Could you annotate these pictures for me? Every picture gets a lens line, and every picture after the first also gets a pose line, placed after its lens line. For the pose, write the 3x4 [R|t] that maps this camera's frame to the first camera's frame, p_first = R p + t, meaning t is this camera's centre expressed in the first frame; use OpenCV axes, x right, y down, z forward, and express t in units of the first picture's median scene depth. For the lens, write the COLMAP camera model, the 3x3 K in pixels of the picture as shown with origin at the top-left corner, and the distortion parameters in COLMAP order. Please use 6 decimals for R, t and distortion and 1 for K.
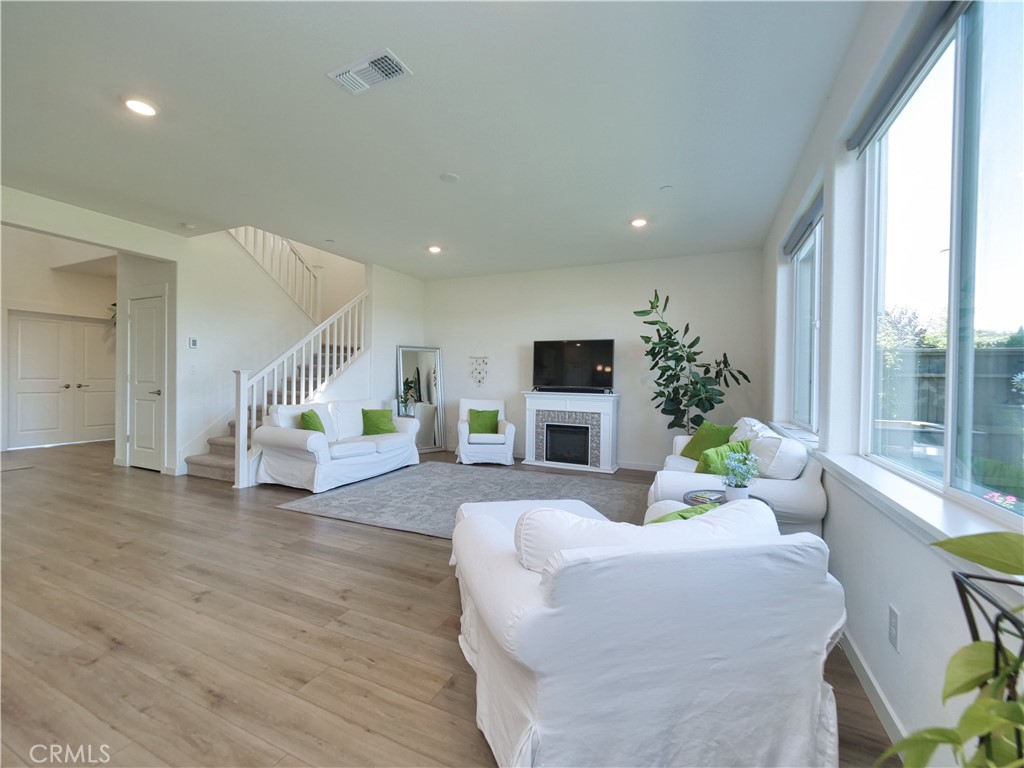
lens RADIAL K [[440.5, 0, 507.4], [0, 440.5, 383.2], [0, 0, 1]] dist [-0.005310, 0.002530]
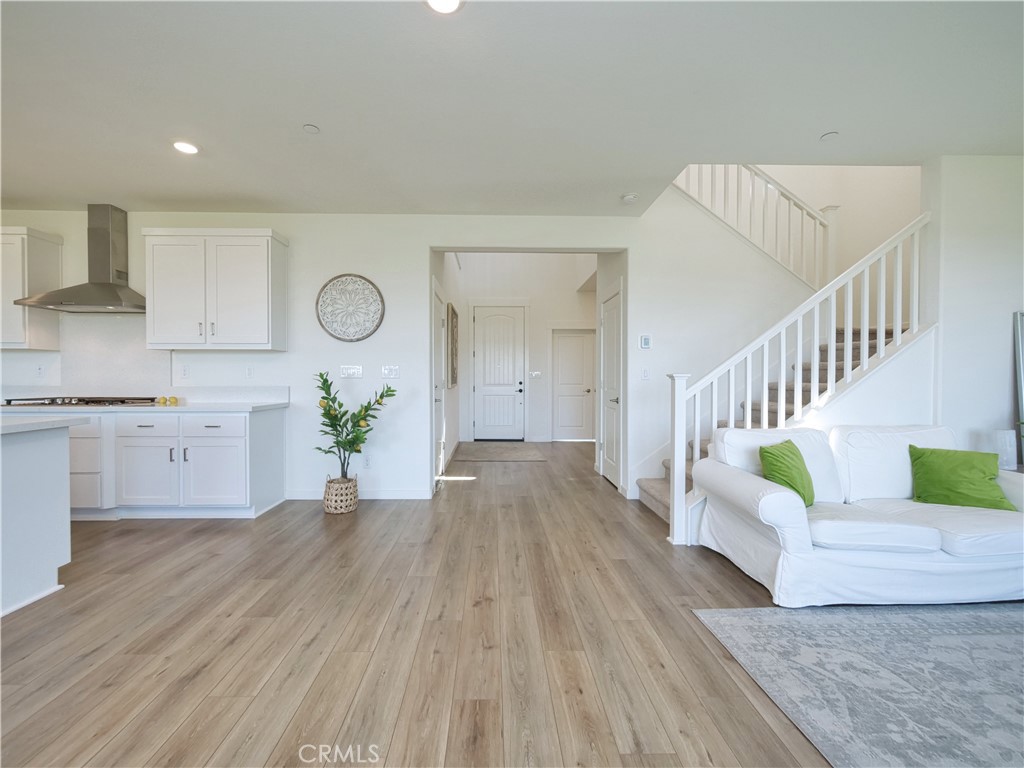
lens RADIAL K [[440.5, 0, 499.9], [0, 440.5, 381.2], [0, 0, 1]] dist [-0.005310, 0.002530]
pose [[0.434146, -0.004489, -0.900832, -0.081420], [-0.006187, 0.999949, -0.007965, -0.008912], [0.900821, 0.009031, 0.434096, 0.361814]]
